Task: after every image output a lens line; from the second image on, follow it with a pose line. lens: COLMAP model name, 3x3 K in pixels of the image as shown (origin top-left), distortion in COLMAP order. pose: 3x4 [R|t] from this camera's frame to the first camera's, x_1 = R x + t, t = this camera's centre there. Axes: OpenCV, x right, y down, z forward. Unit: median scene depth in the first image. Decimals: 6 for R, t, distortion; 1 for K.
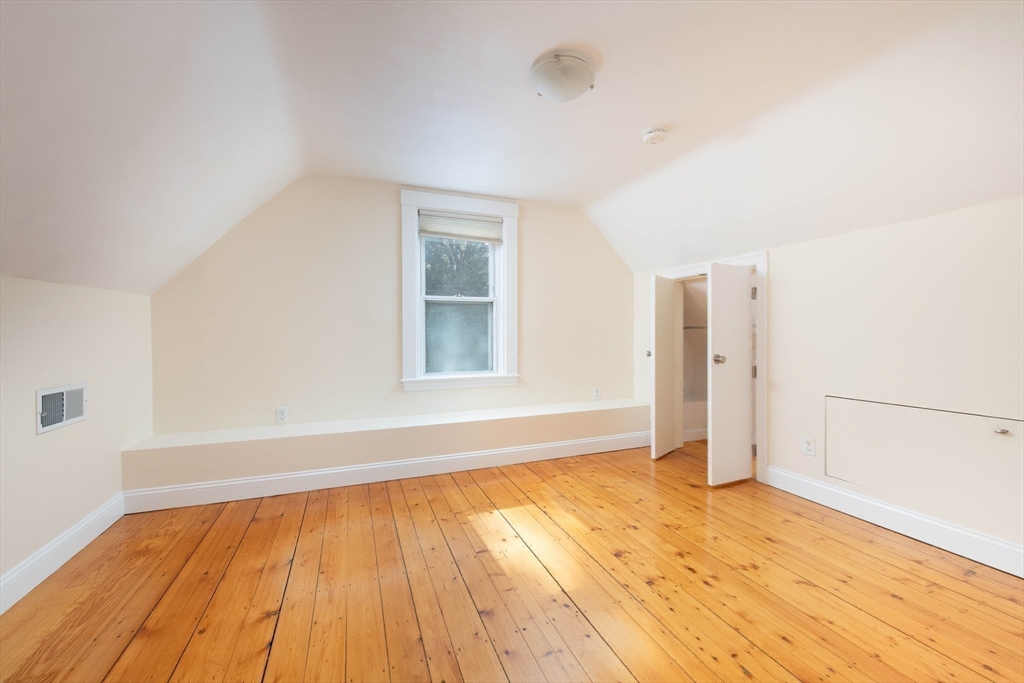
lens RADIAL K [[403.1, 0, 509.9], [0, 403.1, 337.1], [0, 0, 1]] dist [-0.000148, 0.000078]
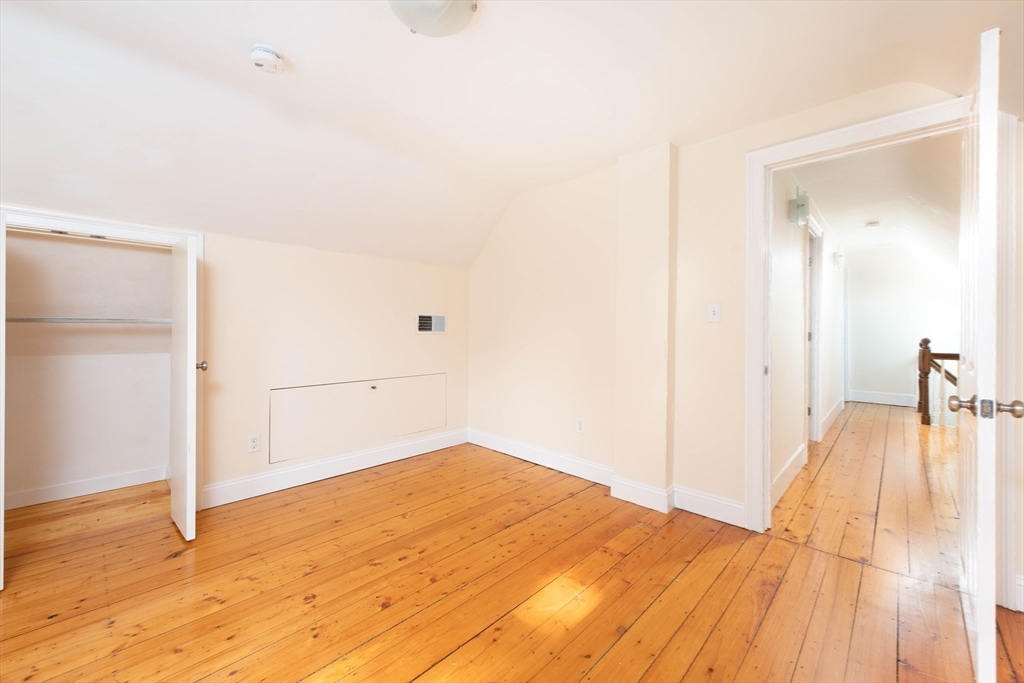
lens RADIAL K [[403.1, 0, 508.9], [0, 403.1, 334.7], [0, 0, 1]] dist [-0.000148, 0.000078]
pose [[-0.422530, -0.012431, 0.906264, -0.489709], [0.001227, 0.999897, 0.014287, -0.015237], [-0.906348, 0.007149, -0.422472, 0.955644]]
